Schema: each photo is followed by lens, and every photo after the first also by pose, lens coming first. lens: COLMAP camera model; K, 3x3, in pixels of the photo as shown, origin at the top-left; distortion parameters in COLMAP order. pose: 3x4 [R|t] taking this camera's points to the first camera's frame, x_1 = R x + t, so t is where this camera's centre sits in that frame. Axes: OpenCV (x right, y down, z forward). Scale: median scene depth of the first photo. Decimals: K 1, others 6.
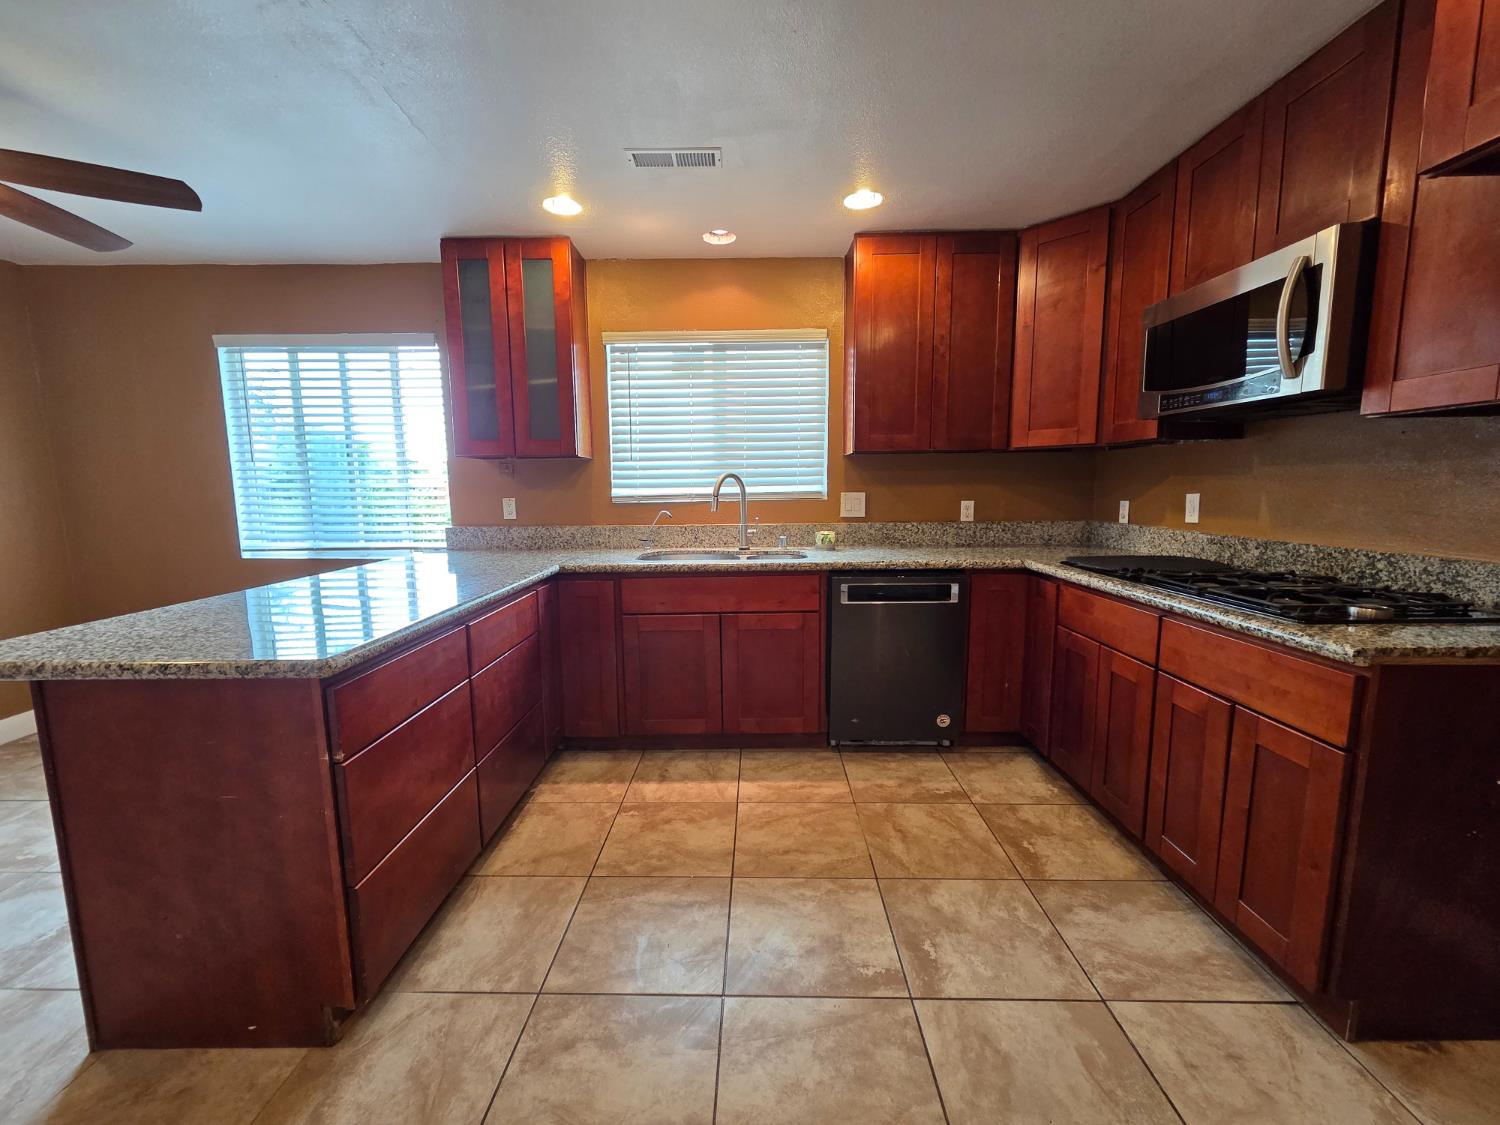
lens RADIAL K [[614.1, 0, 750.4], [0, 614.1, 563.9], [0, 0, 1]] dist [0.003638, 0.000010]
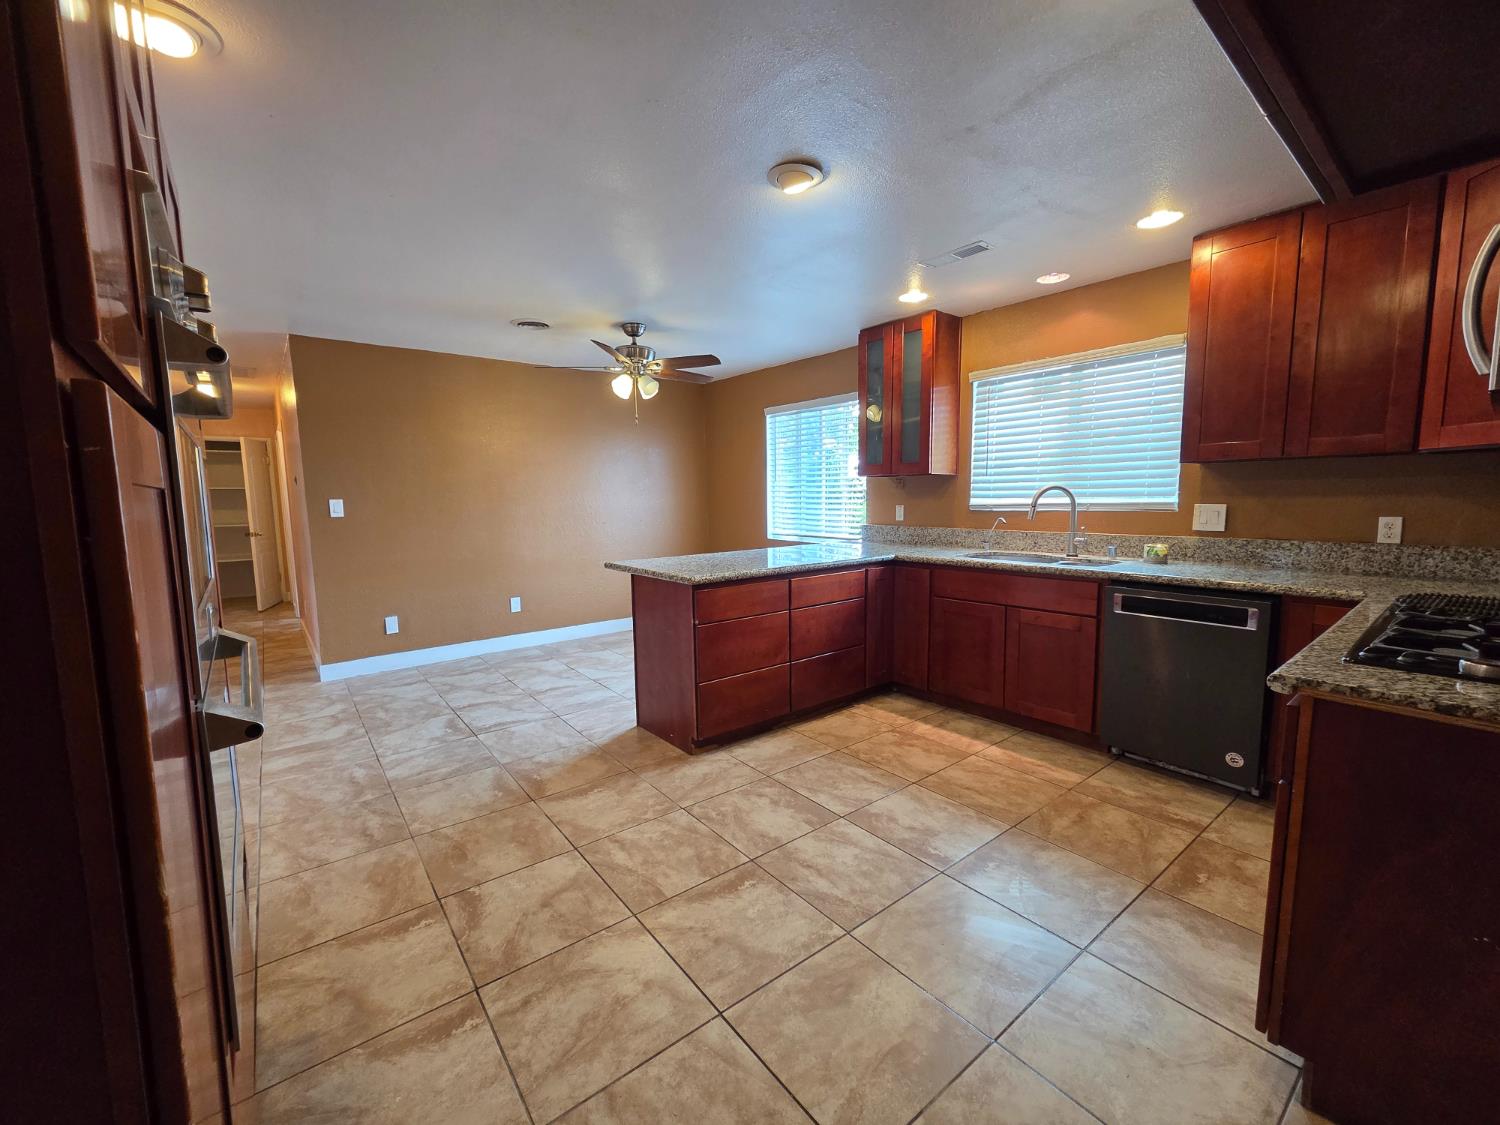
lens RADIAL K [[614.1, 0, 746.9], [0, 614.1, 562.9], [0, 0, 1]] dist [0.003638, 0.000010]
pose [[0.634284, 0.086666, -0.768227, 0.547510], [-0.090112, 0.995211, 0.037873, -0.001844], [0.767831, 0.045204, 0.639056, -0.143028]]
